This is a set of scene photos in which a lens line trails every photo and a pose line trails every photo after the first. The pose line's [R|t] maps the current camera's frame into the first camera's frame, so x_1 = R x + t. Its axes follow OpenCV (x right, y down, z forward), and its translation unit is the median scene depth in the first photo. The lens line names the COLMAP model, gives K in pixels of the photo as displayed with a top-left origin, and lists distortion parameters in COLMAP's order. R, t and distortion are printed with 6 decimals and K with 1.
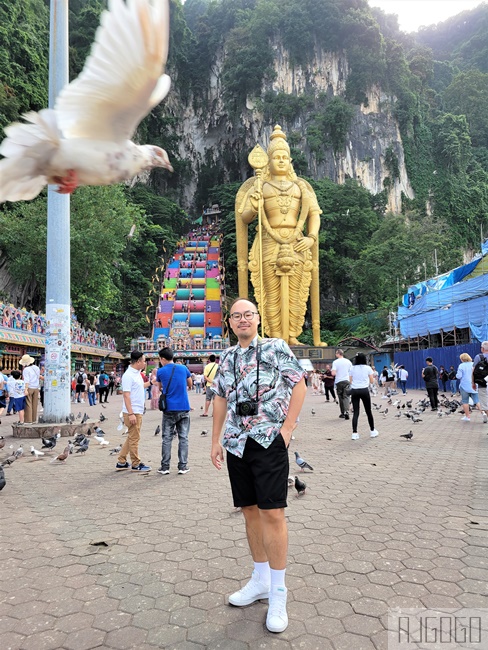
lens RADIAL K [[505.0, 0, 244.0], [0, 505.0, 325.0], [0, 0, 1]] dist [0.041229, -0.006925]
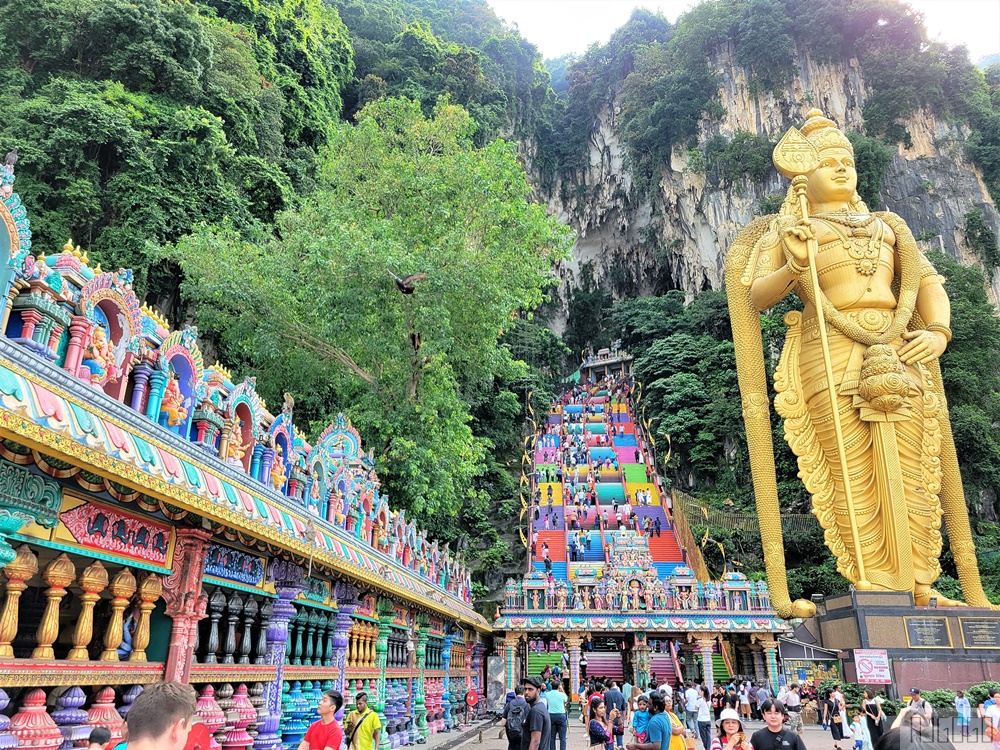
lens RADIAL K [[777.0, 0, 500.0], [0, 777.0, 375.0], [0, 0, 1]] dist [0.041229, -0.006925]
pose [[0.992613, -0.018584, -0.119895, -0.087777], [-0.013407, 0.965347, -0.260624, 0.018938], [0.120584, 0.260307, 0.957967, 0.223749]]
